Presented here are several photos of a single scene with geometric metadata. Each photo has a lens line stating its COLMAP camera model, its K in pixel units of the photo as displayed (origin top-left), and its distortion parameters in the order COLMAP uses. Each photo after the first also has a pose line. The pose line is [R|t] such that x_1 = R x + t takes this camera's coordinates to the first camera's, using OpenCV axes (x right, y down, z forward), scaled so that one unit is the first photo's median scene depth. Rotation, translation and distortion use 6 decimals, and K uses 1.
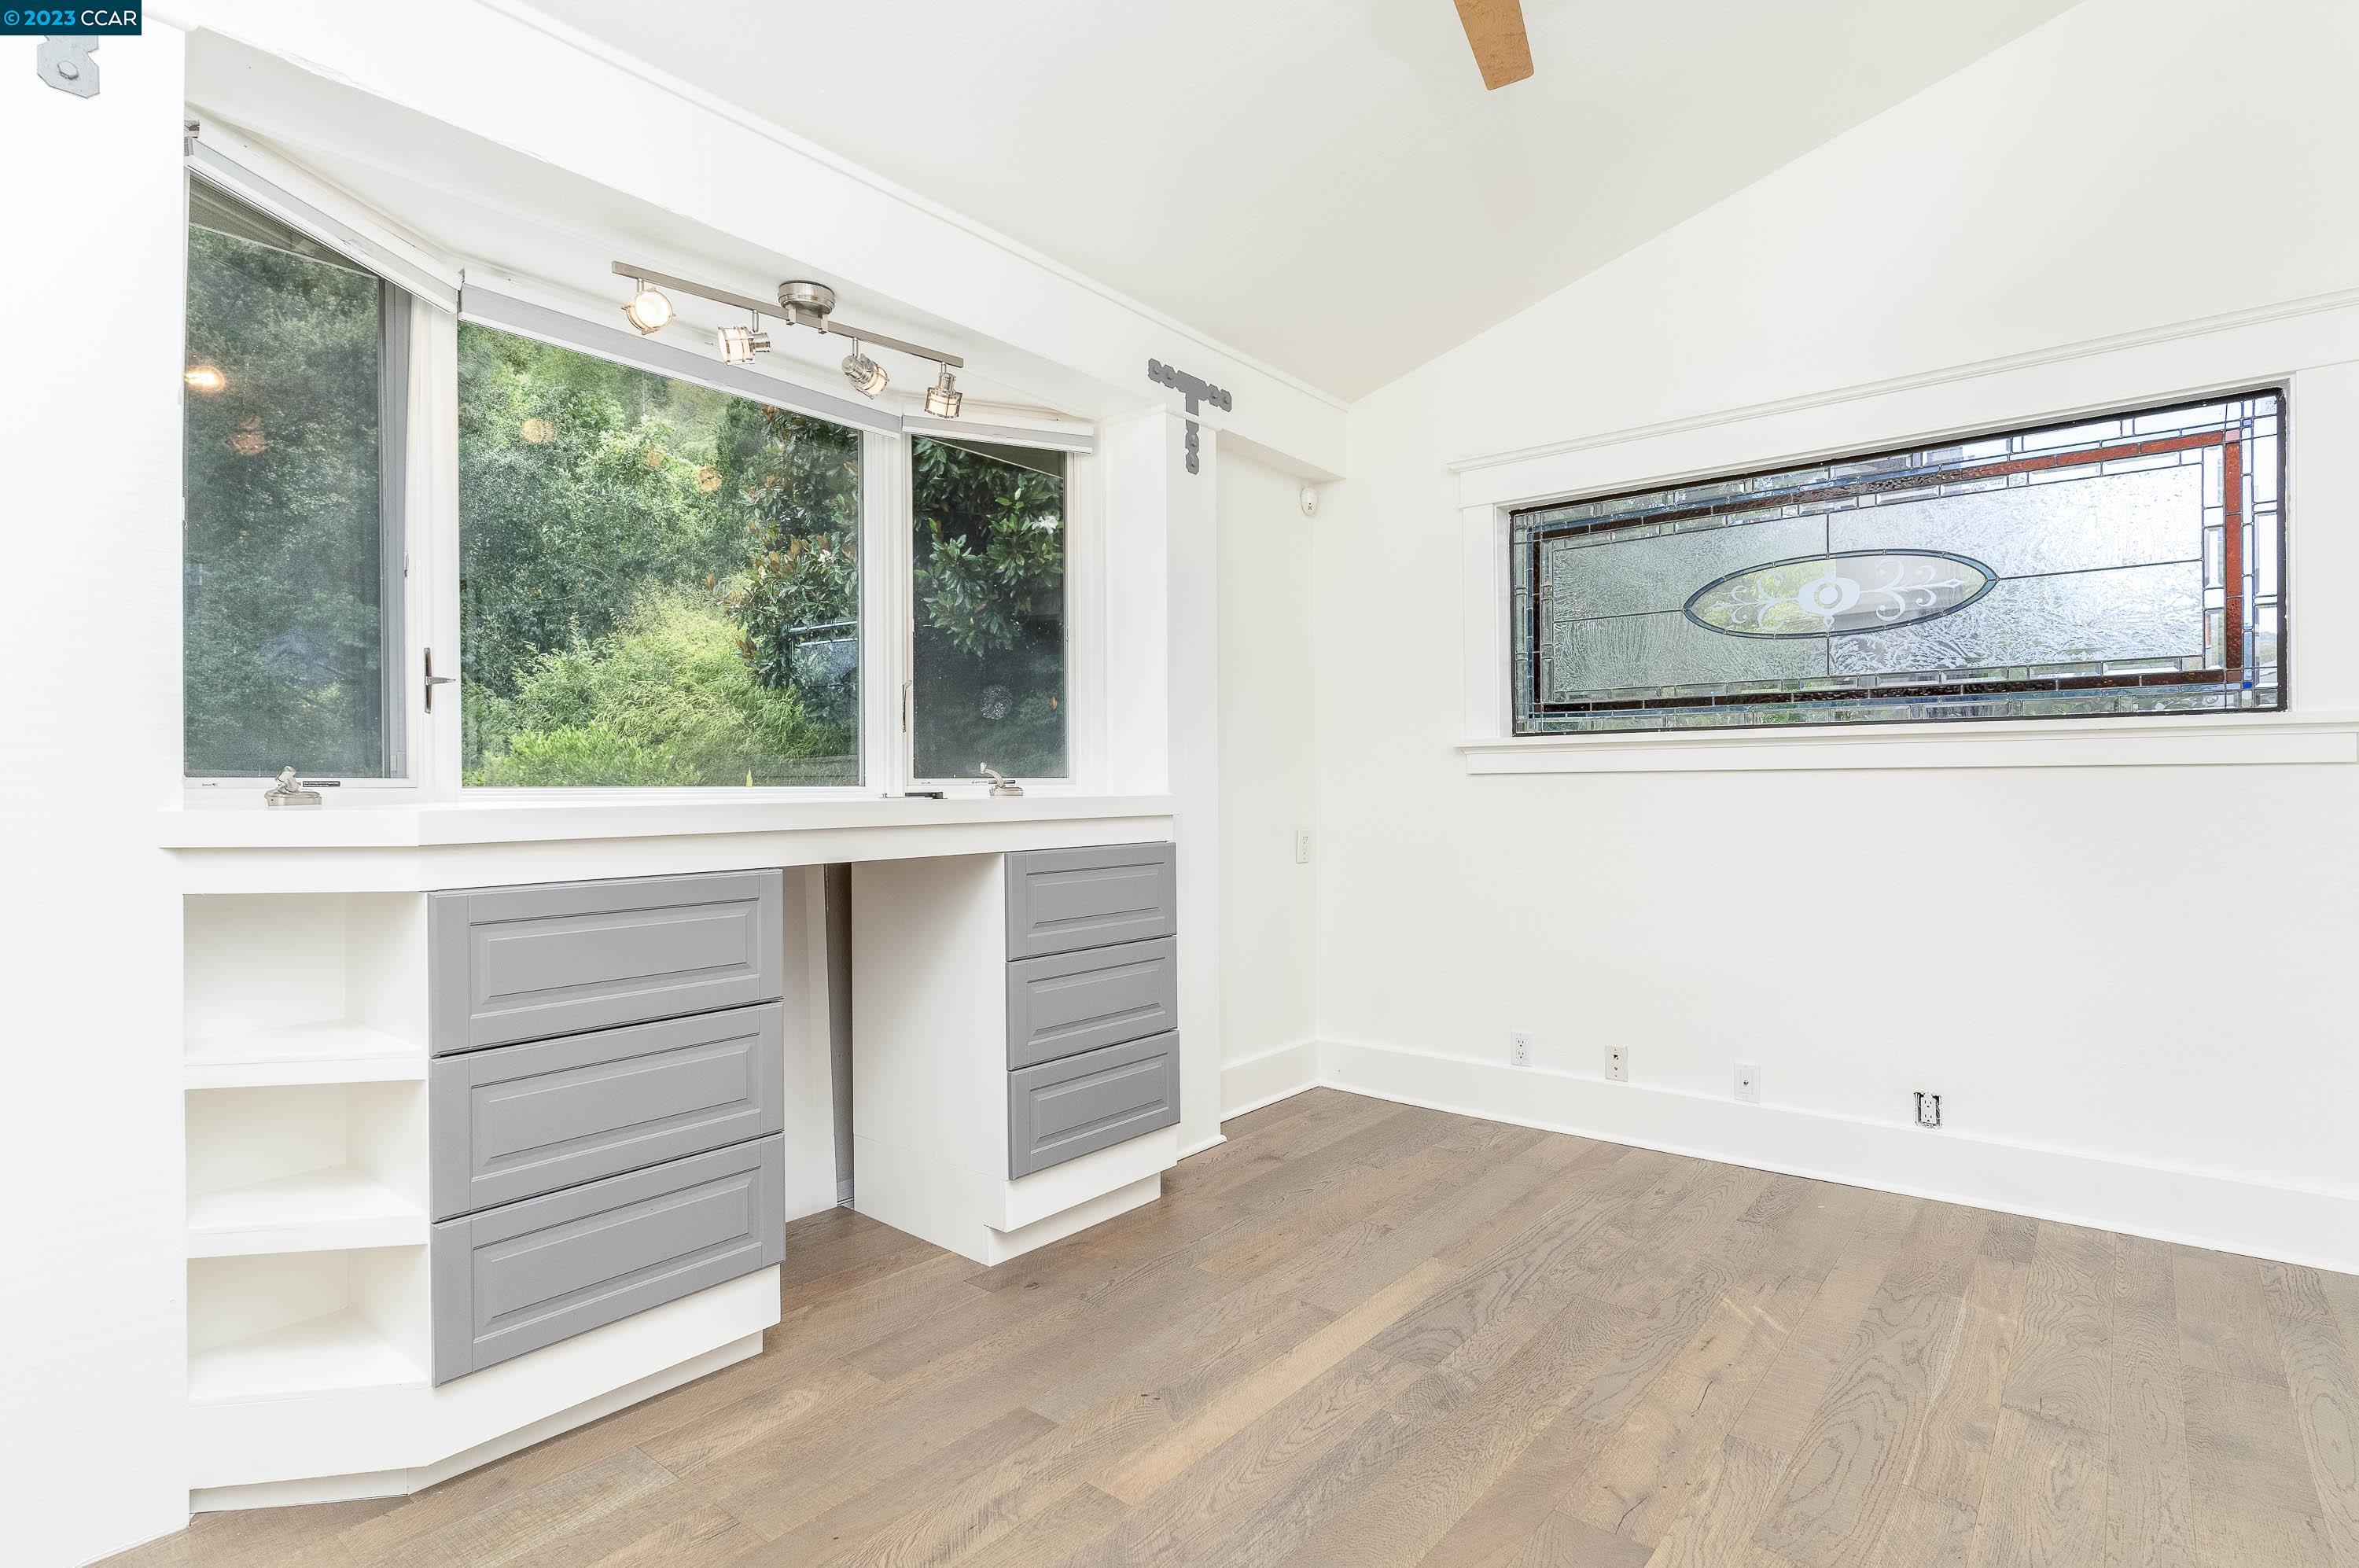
lens RADIAL K [[1156.9, 0, 1130.4], [0, 1156.9, 788.2], [0, 0, 1]] dist [0.002105, 0.000331]
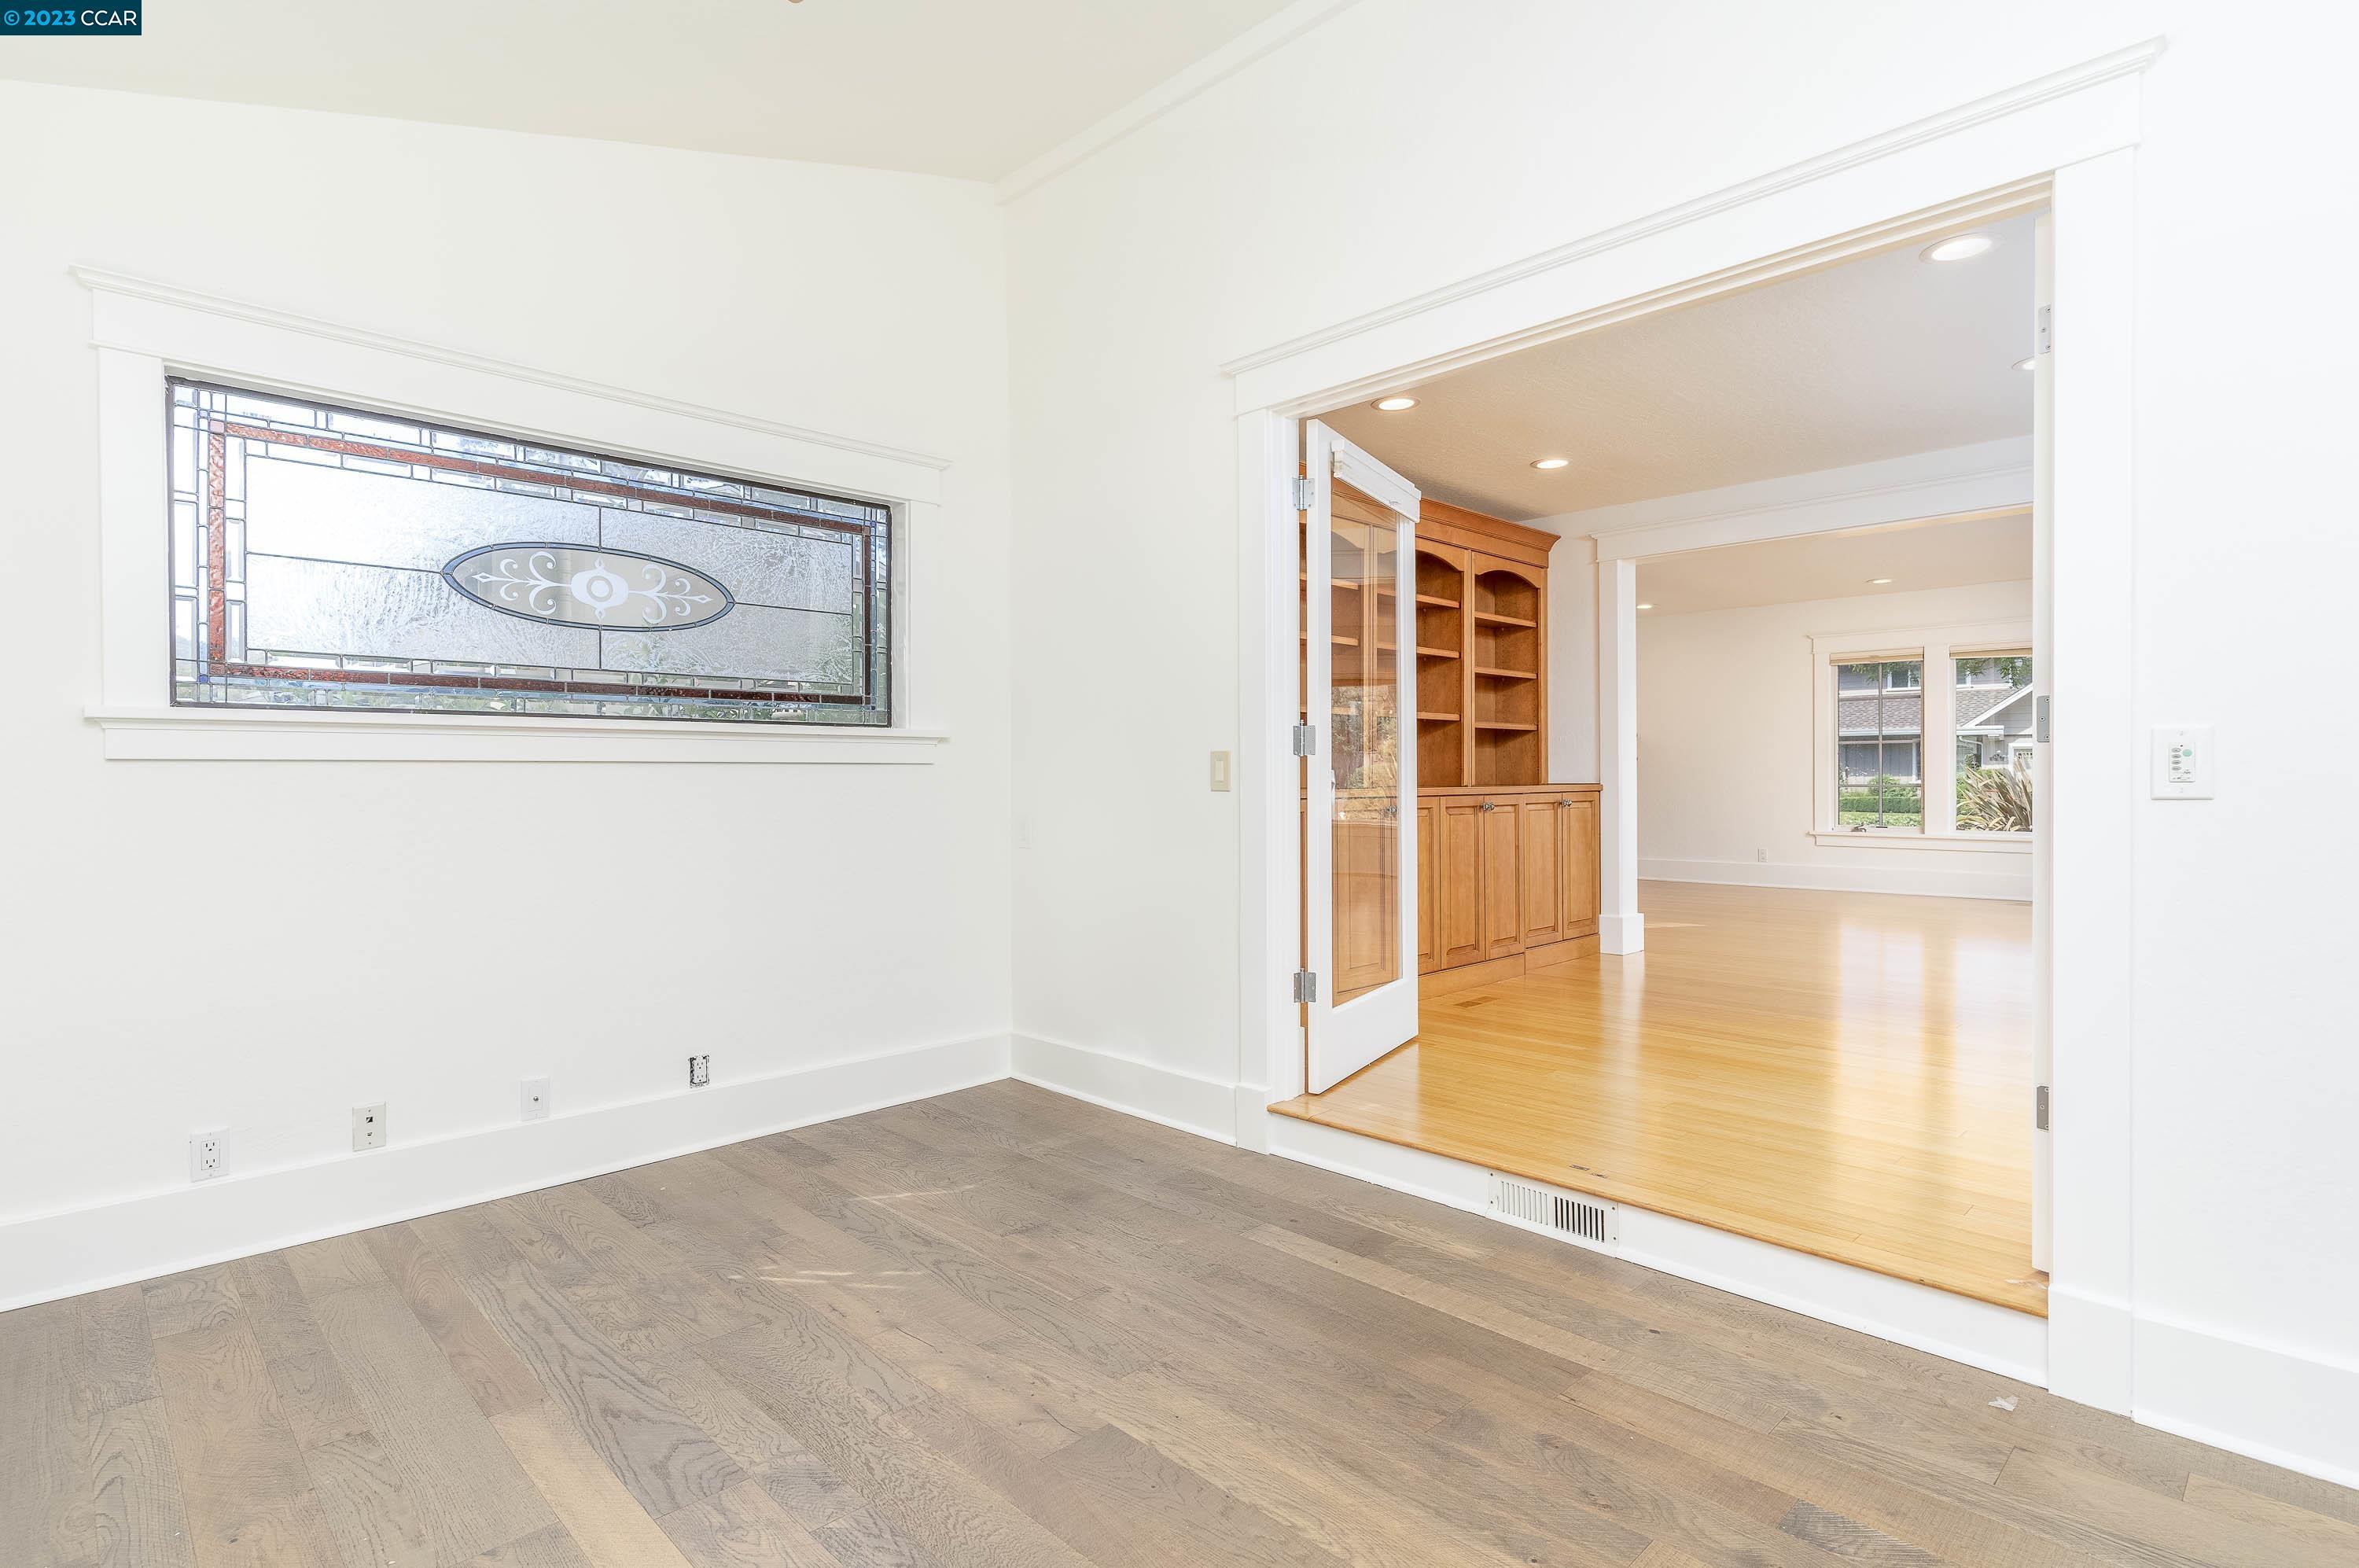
lens RADIAL K [[1193.5, 0, 1159.1], [0, 1193.5, 783.8], [0, 0, 1]] dist [-0.000201, -0.000179]
pose [[0.093716, -0.000707, 0.995599, -0.442608], [0.002553, 0.999997, 0.000470, 0.003603], [-0.995596, 0.002498, 0.093718, 0.492590]]
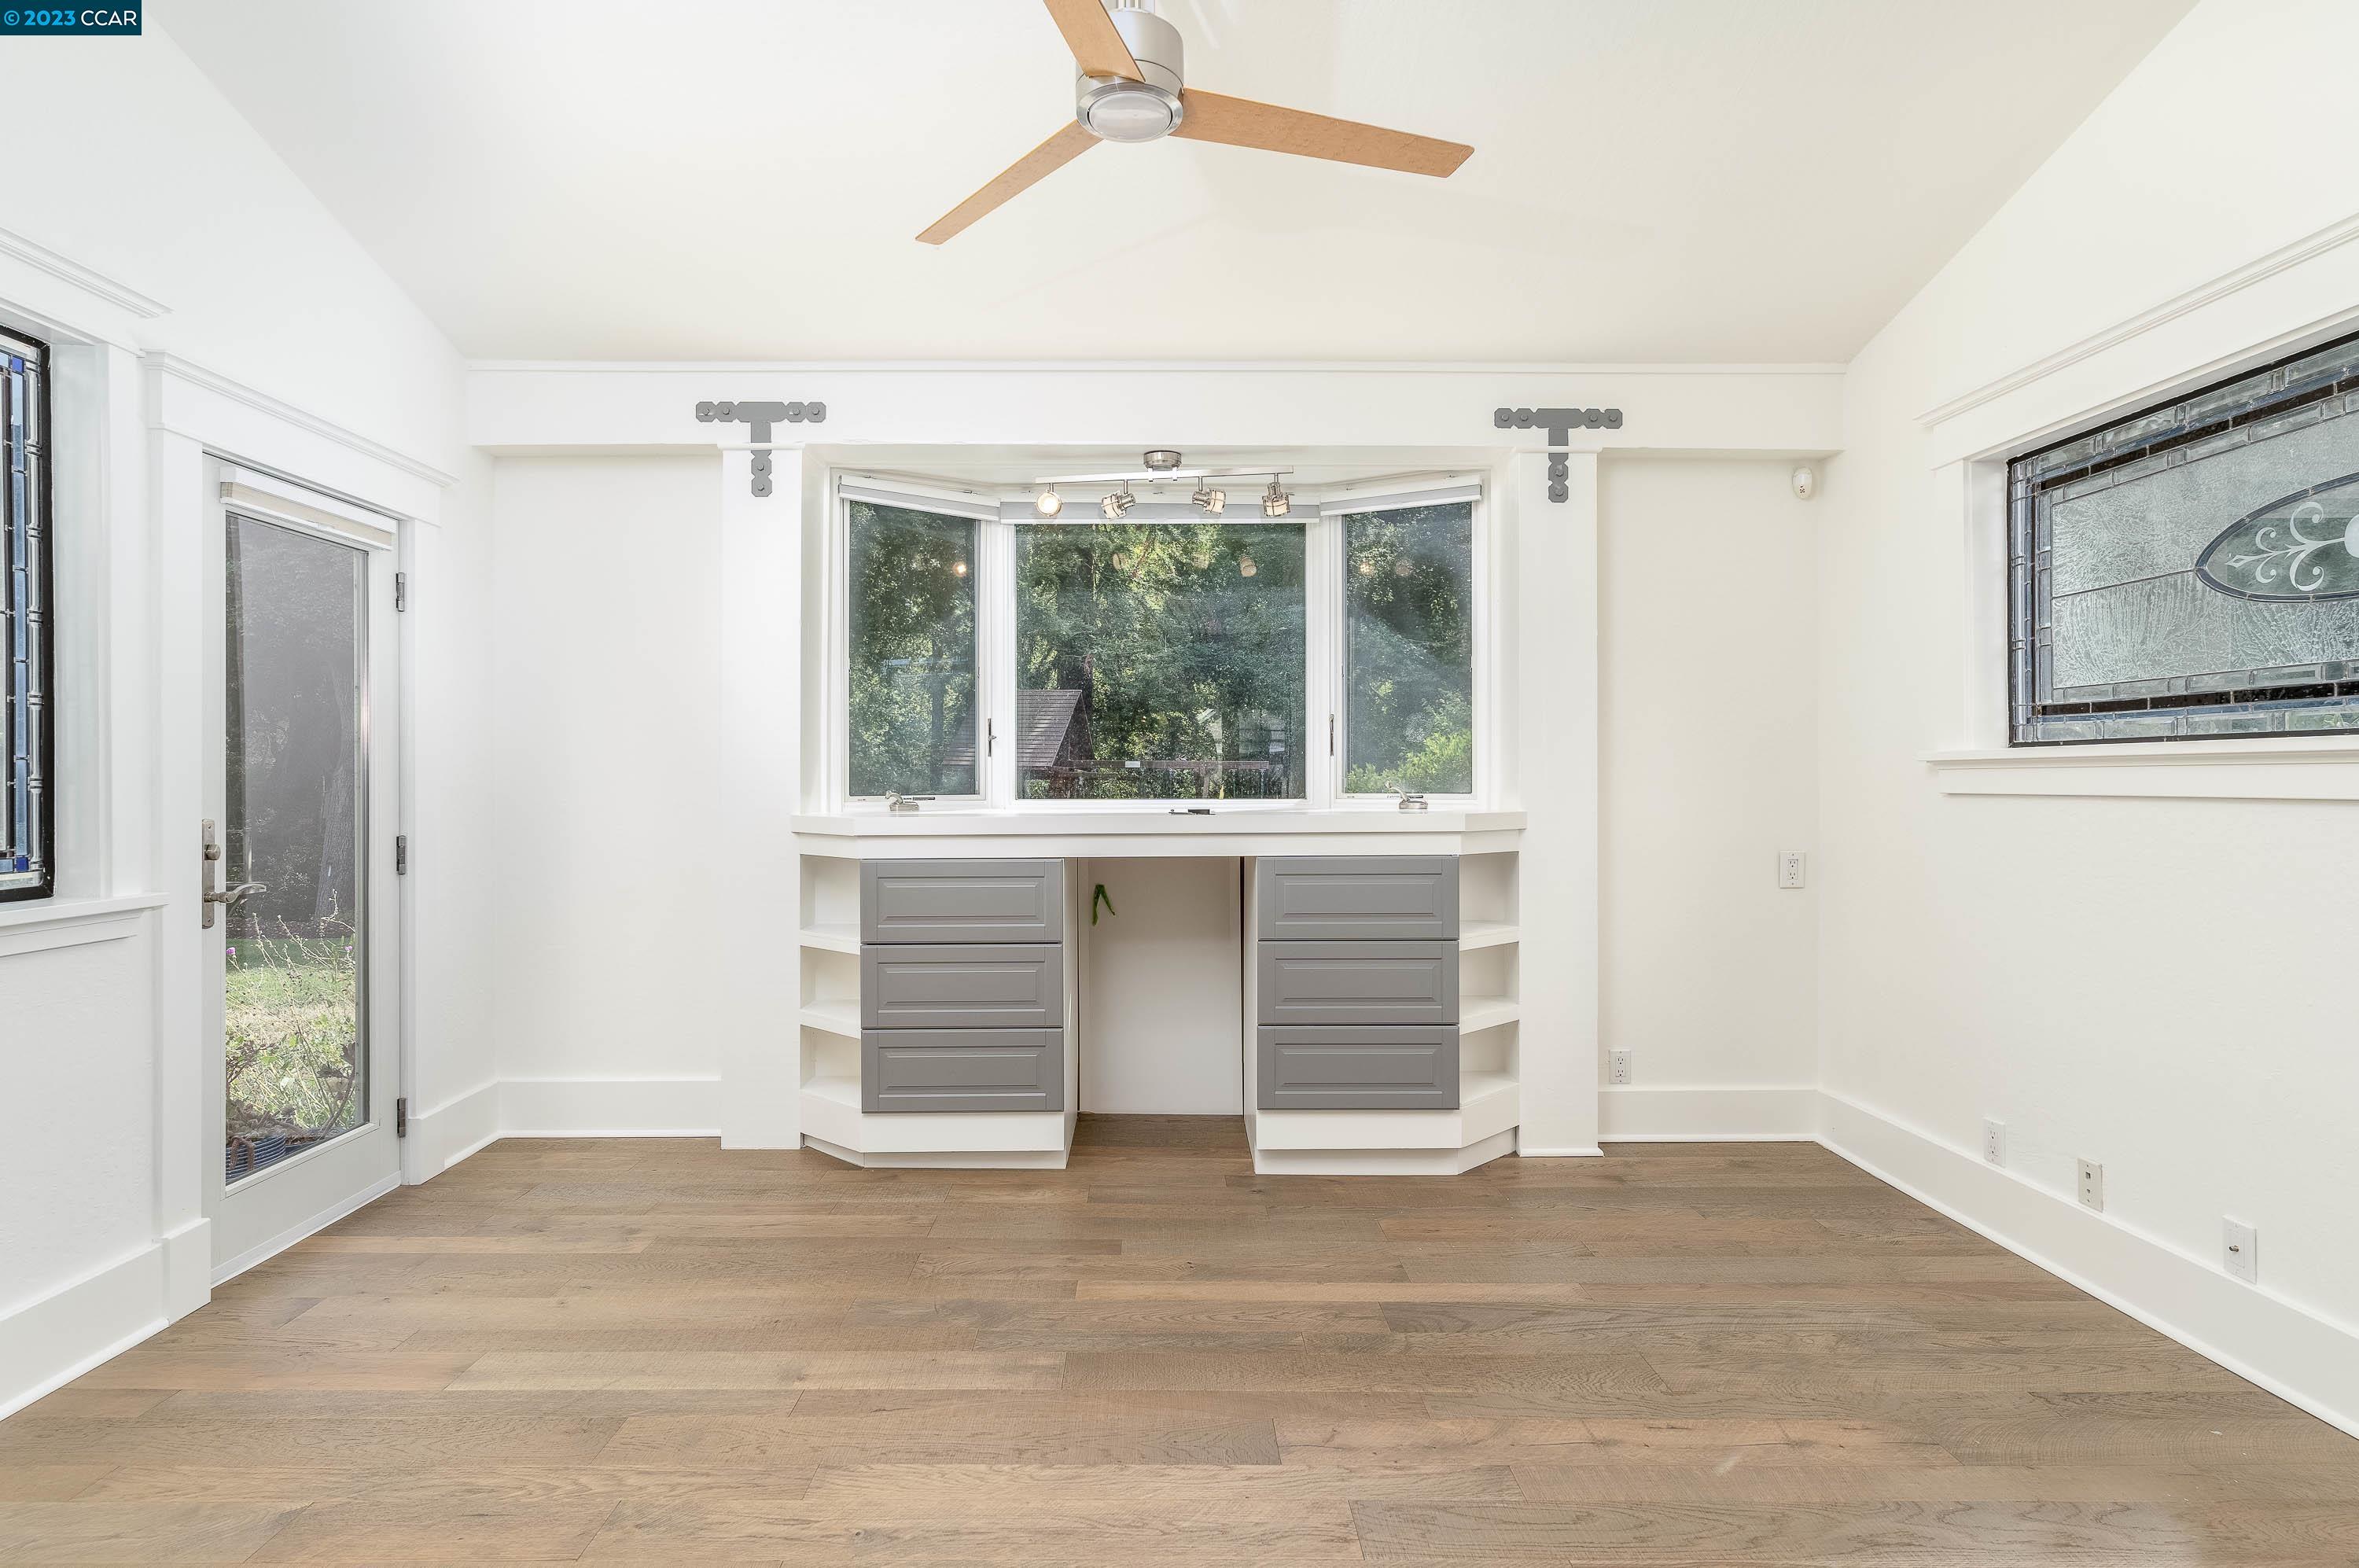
lens RADIAL K [[1115.5, 0, 1145.8], [0, 1115.5, 782.0], [0, 0, 1]] dist [0.002542, 0.000282]
pose [[0.656619, 0.004711, -0.754208, 0.724461], [-0.001760, 0.999987, 0.004713, -0.032586], [0.754221, -0.001767, 0.656619, 0.080808]]
